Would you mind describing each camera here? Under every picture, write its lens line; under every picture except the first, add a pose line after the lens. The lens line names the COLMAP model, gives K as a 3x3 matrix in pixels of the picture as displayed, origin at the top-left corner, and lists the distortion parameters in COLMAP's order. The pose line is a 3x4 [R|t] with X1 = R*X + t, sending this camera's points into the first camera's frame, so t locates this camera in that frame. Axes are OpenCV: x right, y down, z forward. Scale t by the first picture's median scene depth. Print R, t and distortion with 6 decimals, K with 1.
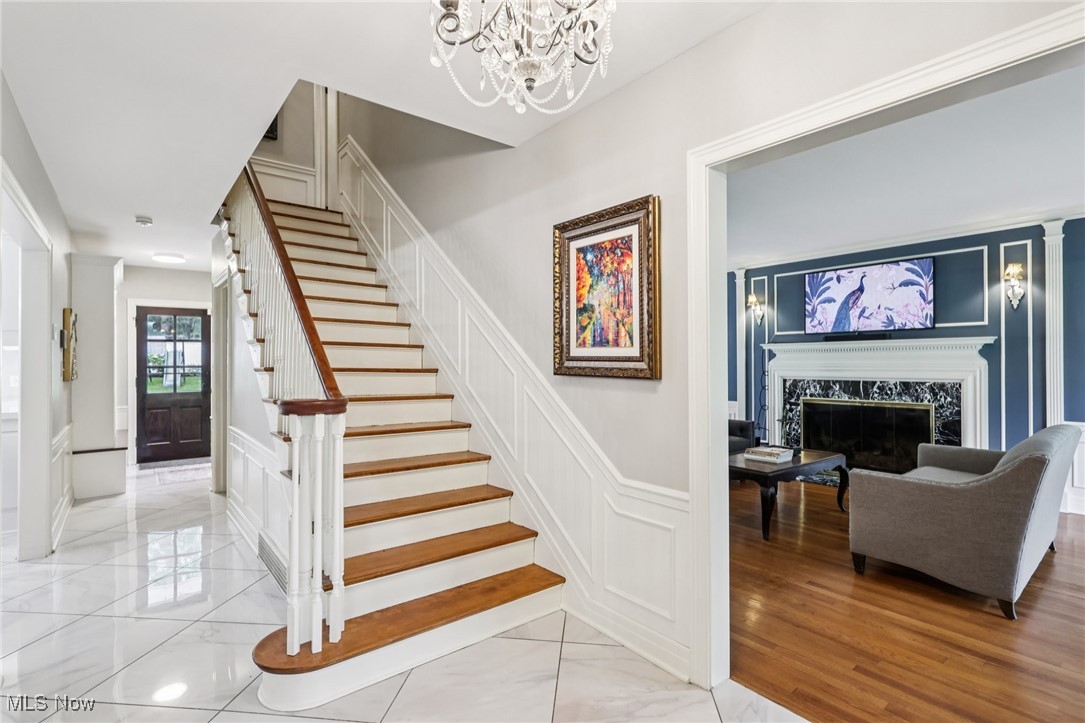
lens RADIAL K [[512.4, 0, 540.5], [0, 512.4, 362.5], [0, 0, 1]] dist [0.001046, 0.000278]
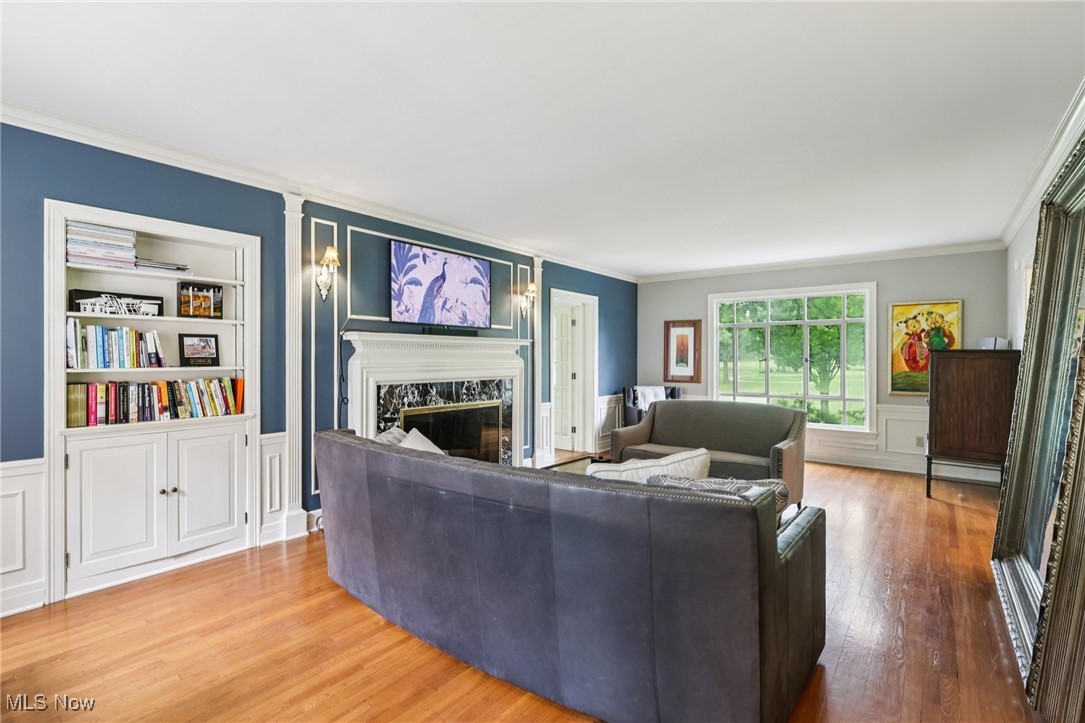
lens RADIAL K [[512.4, 0, 541.0], [0, 512.4, 357.4], [0, 0, 1]] dist [0.001046, 0.000278]
pose [[-0.227103, 0.008445, 0.973834, -0.260942], [0.001646, 0.999964, -0.008288, 0.001377], [-0.973869, -0.000279, -0.227109, 1.046076]]
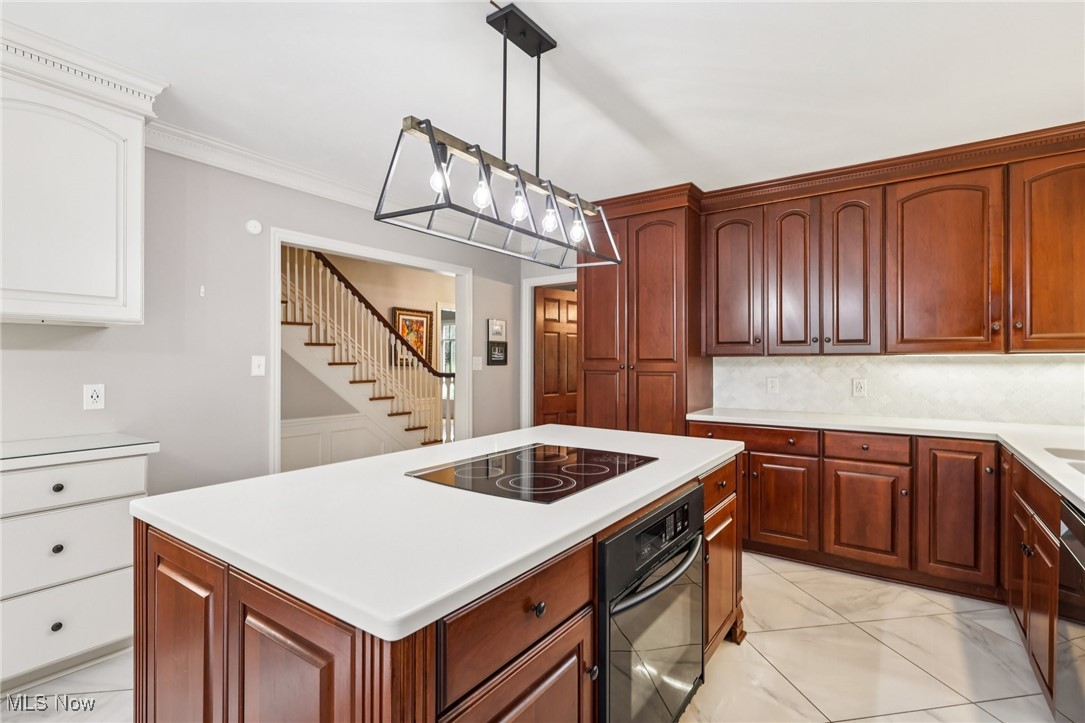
lens RADIAL K [[512.4, 0, 543.6], [0, 512.4, 360.8], [0, 0, 1]] dist [0.001046, 0.000278]
pose [[-0.271738, 0.003107, 0.962366, -1.279273], [0.001787, 0.999995, -0.002724, 0.005361], [-0.962370, 0.000980, -0.271742, 0.473991]]
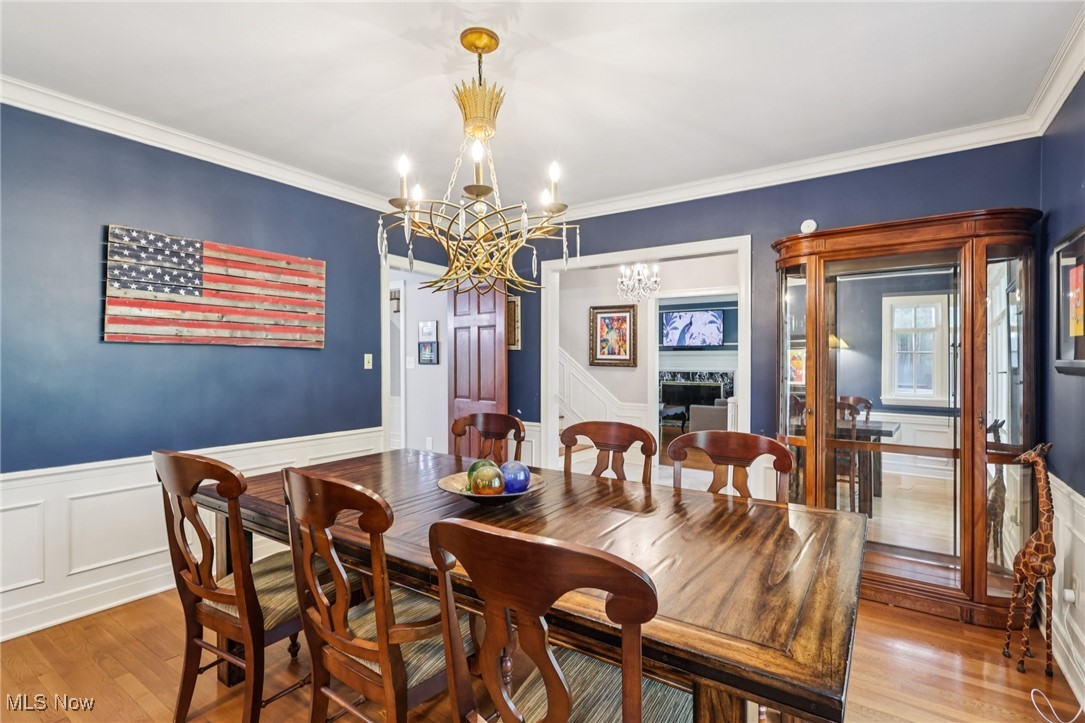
lens RADIAL K [[512.4, 0, 543.0], [0, 512.4, 361.4], [0, 0, 1]] dist [0.001046, 0.000278]
pose [[0.956222, 0.008273, 0.292525, -0.449980], [-0.008102, 0.999966, -0.001798, 0.004592], [-0.292530, -0.000651, 0.956256, -0.650555]]
